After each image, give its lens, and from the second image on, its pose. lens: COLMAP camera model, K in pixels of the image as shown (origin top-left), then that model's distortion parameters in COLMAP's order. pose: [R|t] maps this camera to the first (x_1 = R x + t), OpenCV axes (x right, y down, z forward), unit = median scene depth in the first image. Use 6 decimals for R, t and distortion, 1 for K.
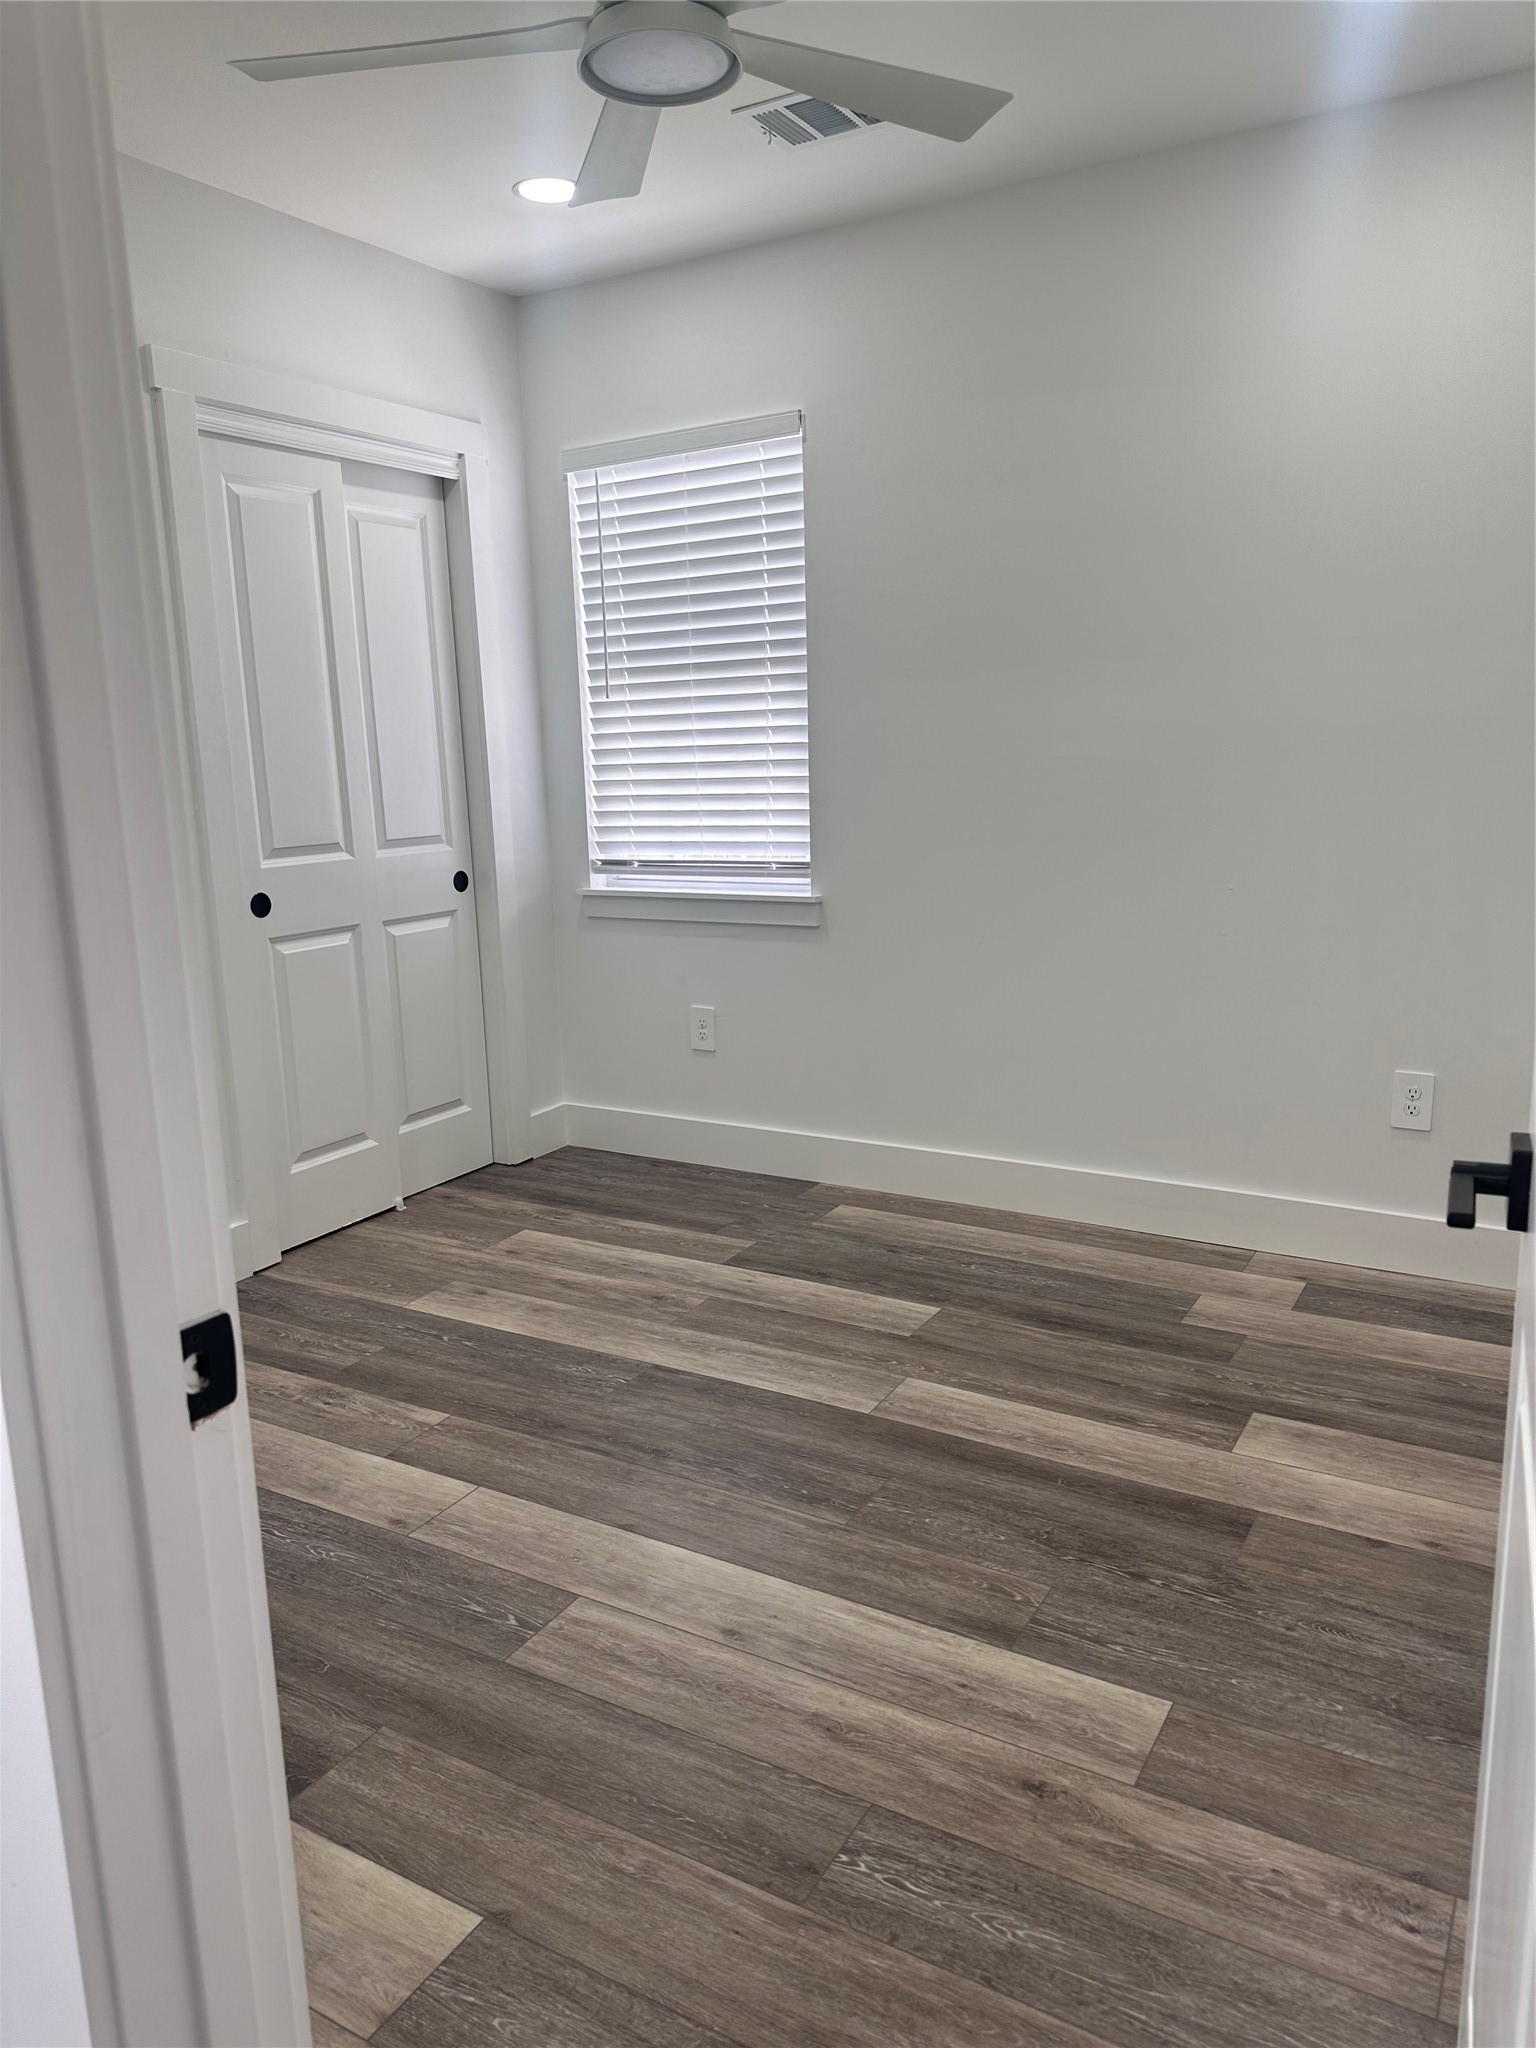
lens RADIAL K [[1426.0, 0, 779.1], [0, 1426.0, 1014.9], [0, 0, 1]] dist [0.039106, -0.049663]
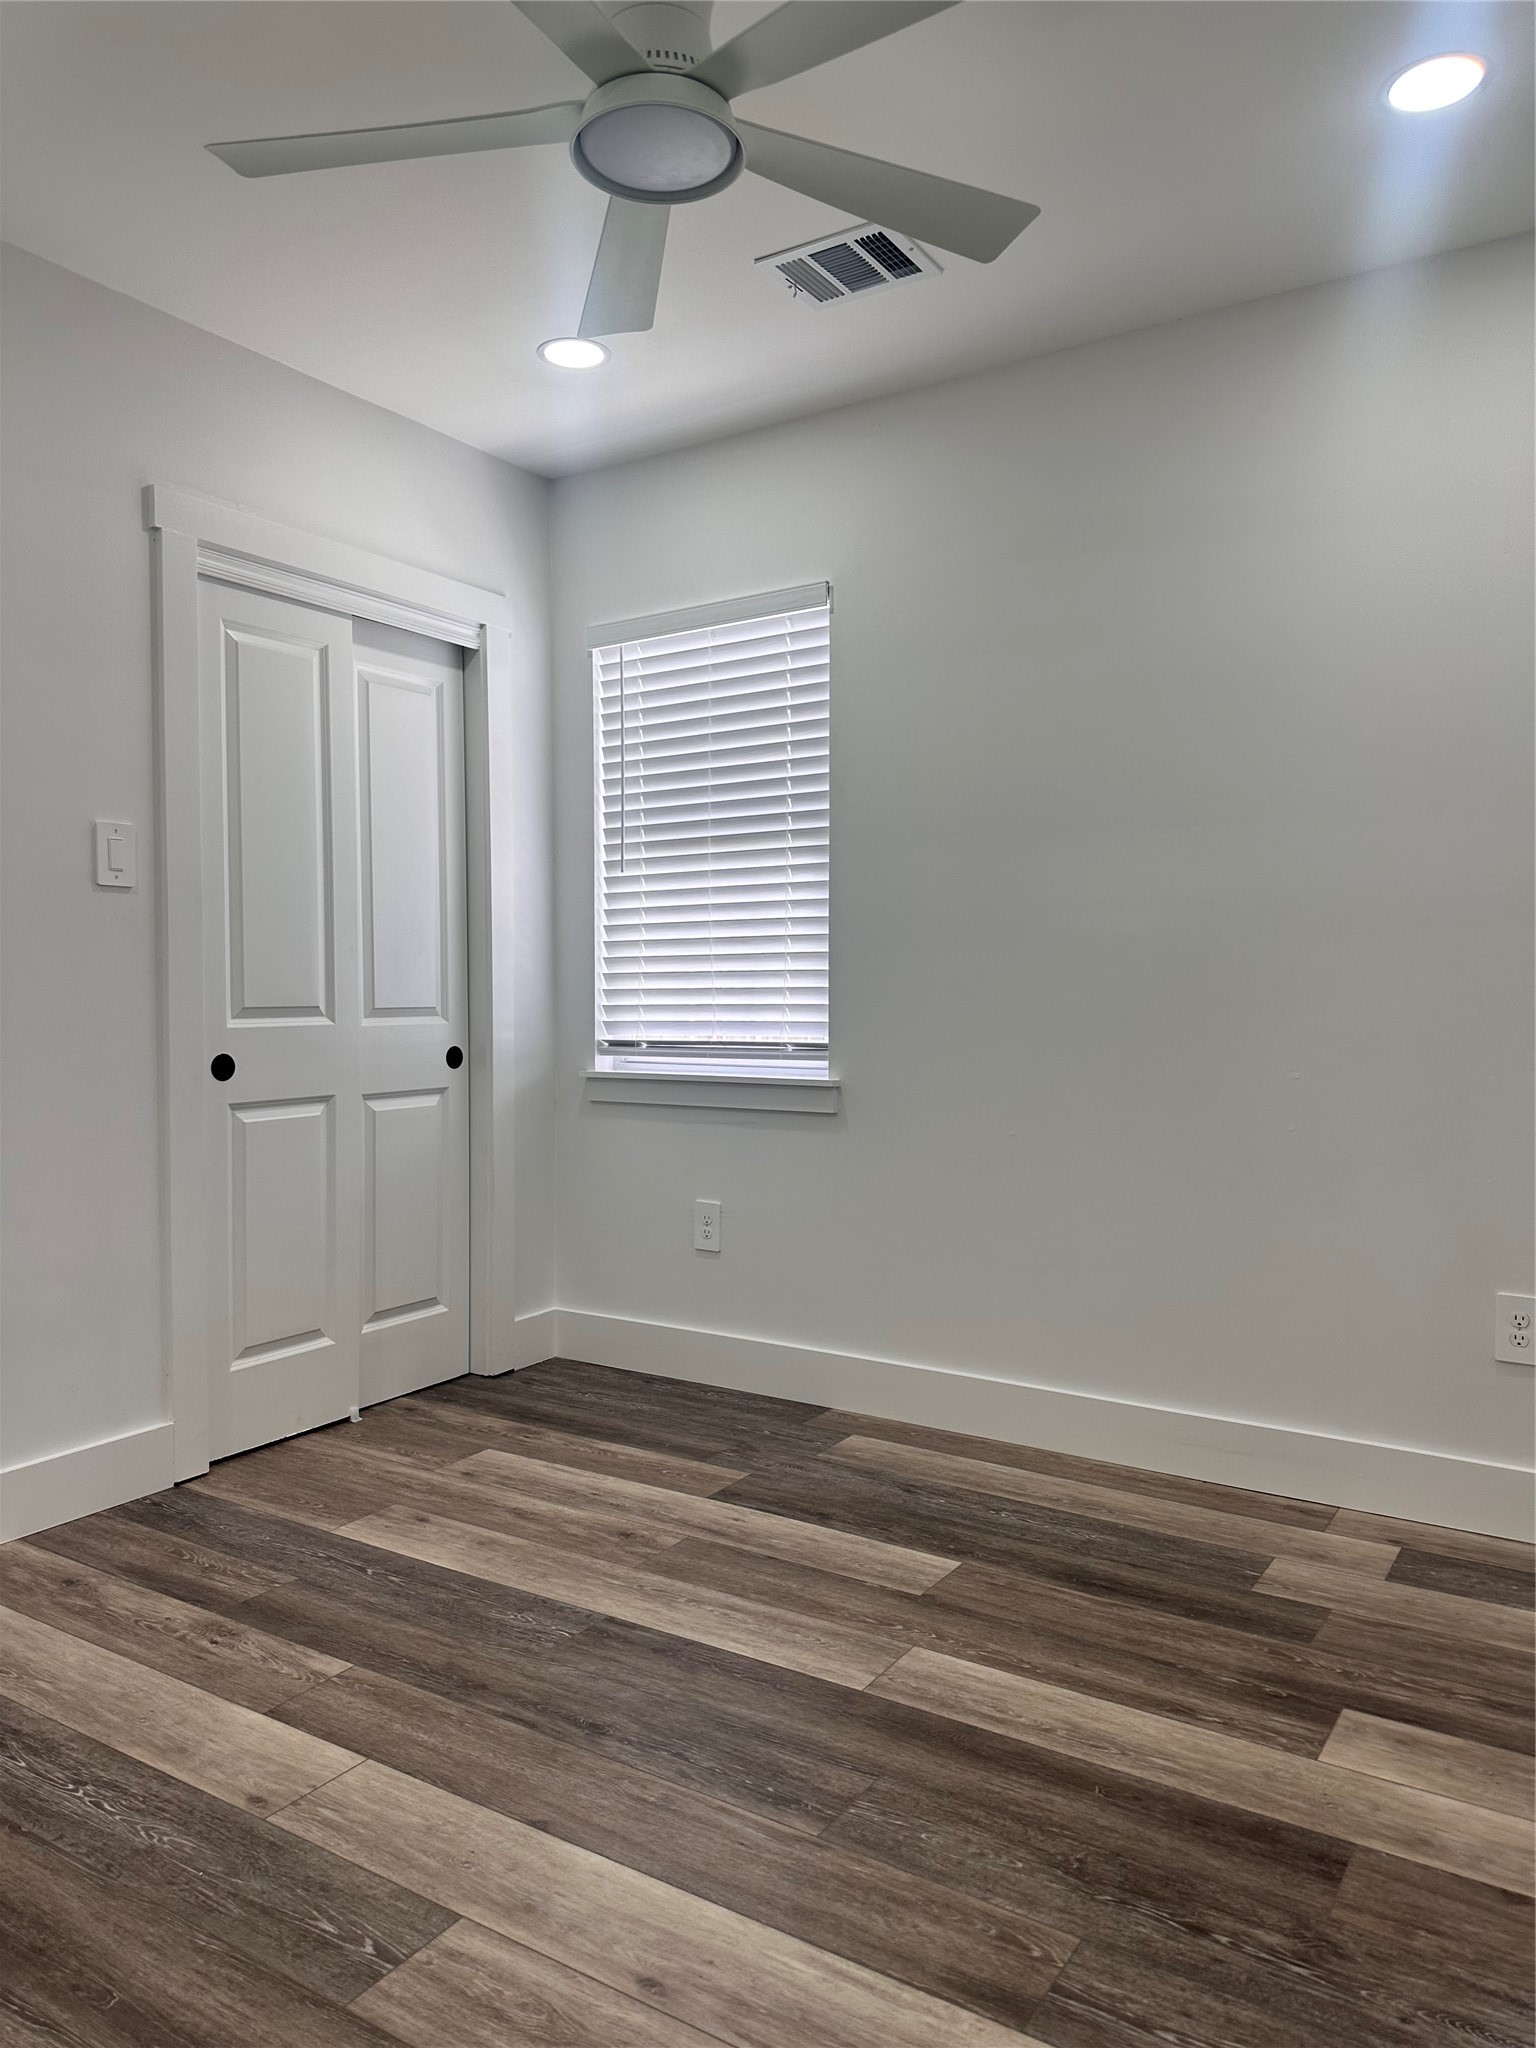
lens RADIAL K [[1426.0, 0, 772.1], [0, 1426.0, 1012.3], [0, 0, 1]] dist [0.039106, -0.049663]
pose [[0.998545, 0.026531, -0.046950, 0.035011], [-0.034206, 0.984664, -0.171077, 0.037325], [0.041691, 0.172434, 0.984138, 0.115580]]
